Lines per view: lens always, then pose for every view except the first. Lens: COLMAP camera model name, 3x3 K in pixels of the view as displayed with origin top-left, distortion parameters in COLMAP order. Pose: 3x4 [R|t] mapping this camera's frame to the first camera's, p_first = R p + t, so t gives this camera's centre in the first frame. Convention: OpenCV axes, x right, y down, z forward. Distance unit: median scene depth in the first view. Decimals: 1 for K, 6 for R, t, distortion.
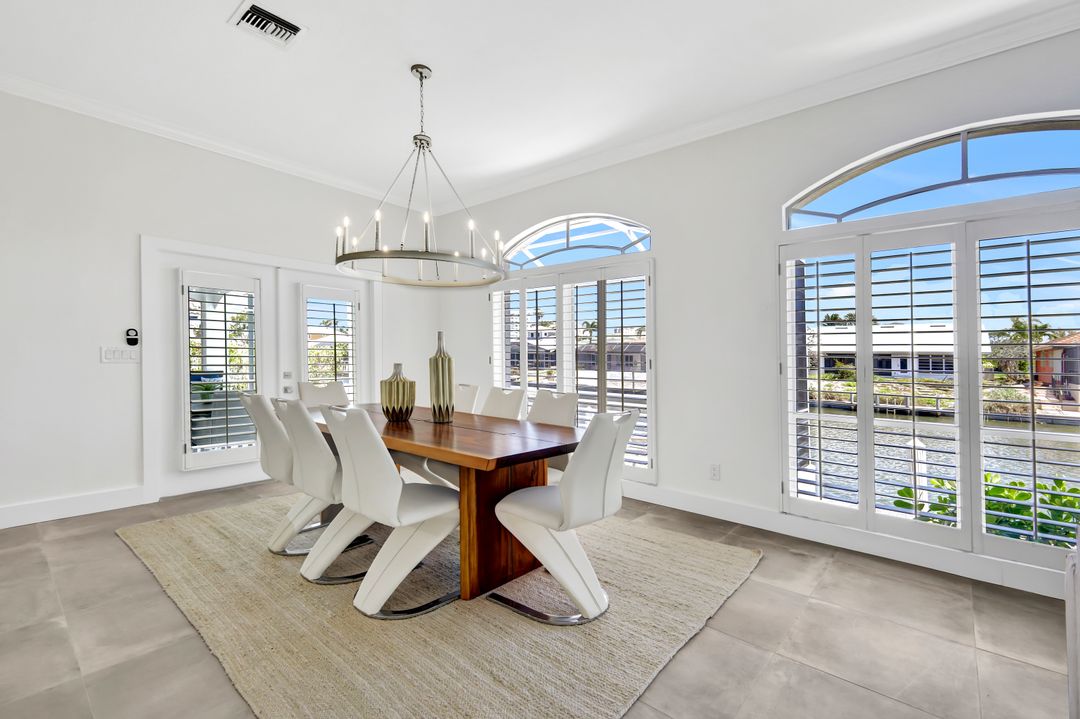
lens RADIAL K [[471.8, 0, 540.0], [0, 471.8, 359.5], [0, 0, 1]] dist [0.010115, 0.000428]
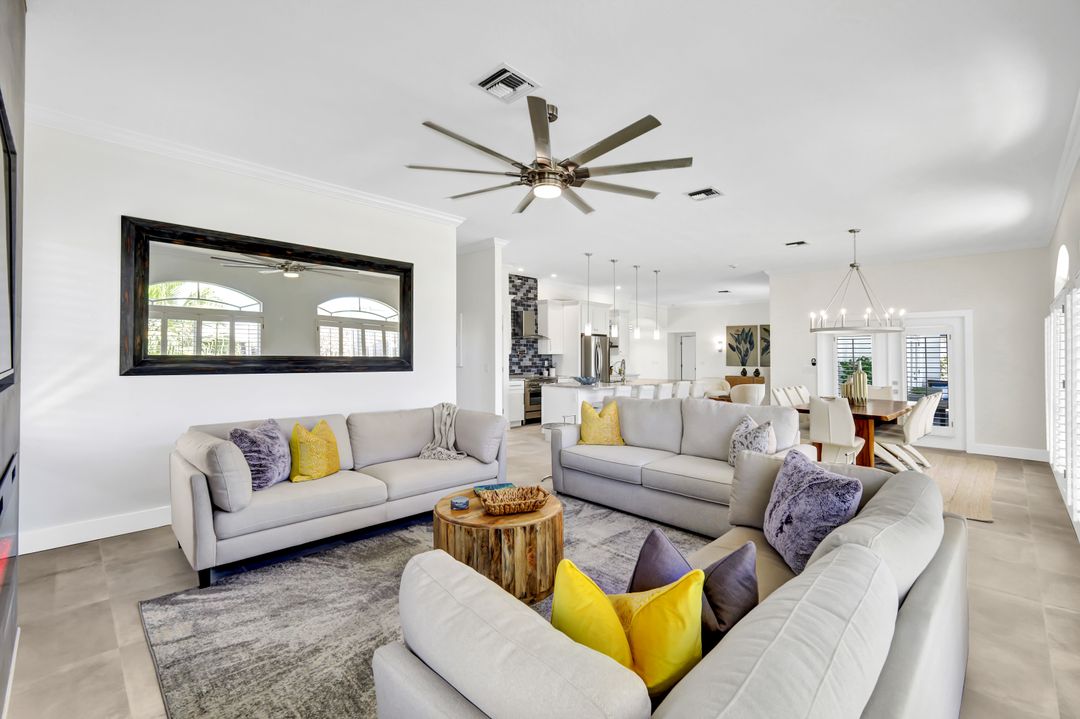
lens RADIAL K [[471.8, 0, 540.0], [0, 471.8, 359.5], [0, 0, 1]] dist [0.010115, 0.000428]
pose [[-0.063695, -0.007247, -0.997943, 1.729007], [-0.015395, 0.999862, -0.006278, -0.028647], [0.997851, 0.014964, -0.063797, -0.199433]]
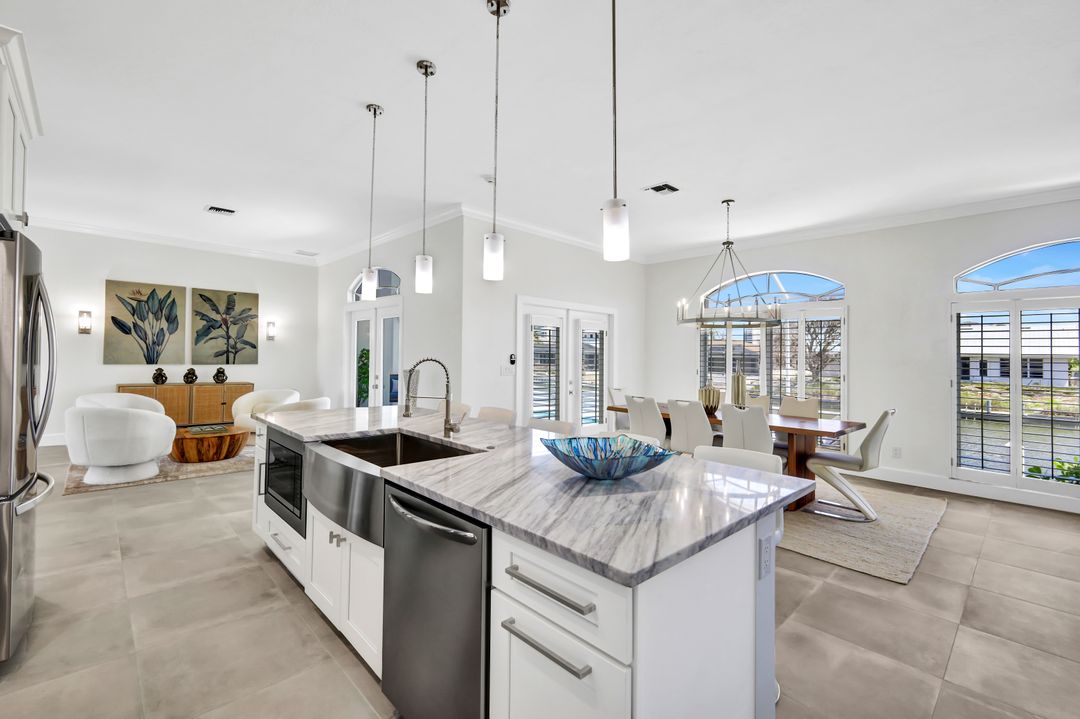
lens RADIAL K [[471.8, 0, 540.0], [0, 471.8, 359.5], [0, 0, 1]] dist [0.010115, 0.000428]
pose [[0.996617, 0.004923, -0.082041, -0.725760], [-0.004657, 0.999983, 0.003430, -0.060667], [0.082056, -0.003037, 0.996623, -0.672251]]
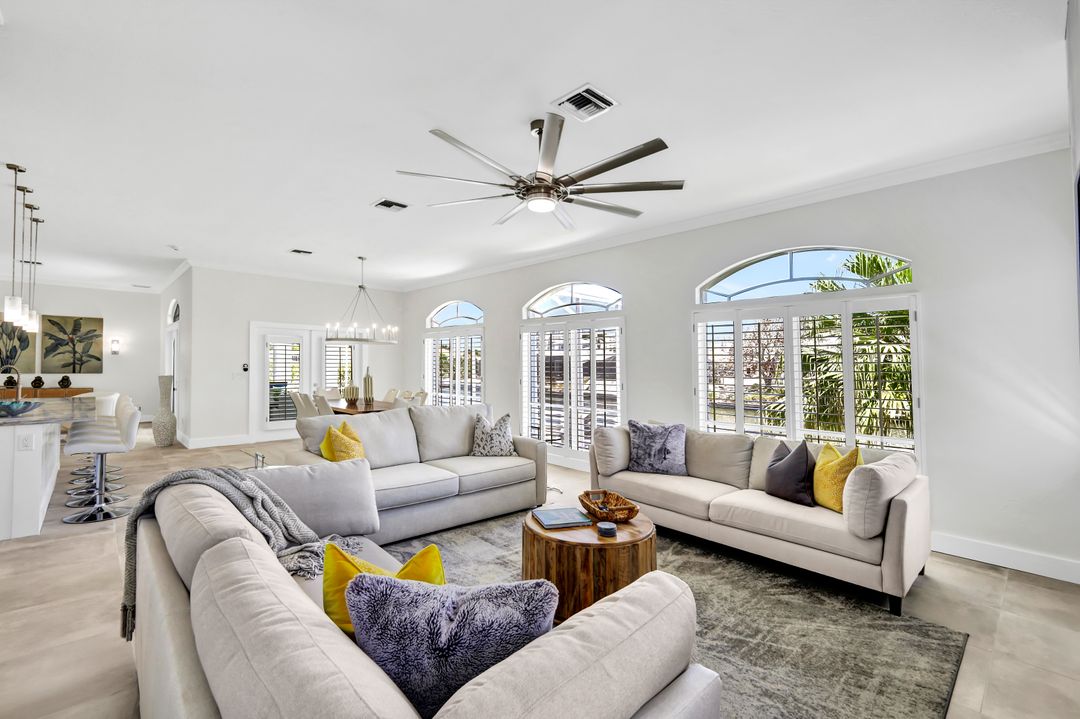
lens RADIAL K [[471.8, 0, 540.0], [0, 471.8, 359.5], [0, 0, 1]] dist [0.010115, 0.000428]
pose [[0.995578, -0.004221, -0.093840, 0.827360], [0.002625, 0.999850, -0.017120, -0.049116], [0.093898, 0.016798, 0.995440, -1.226390]]
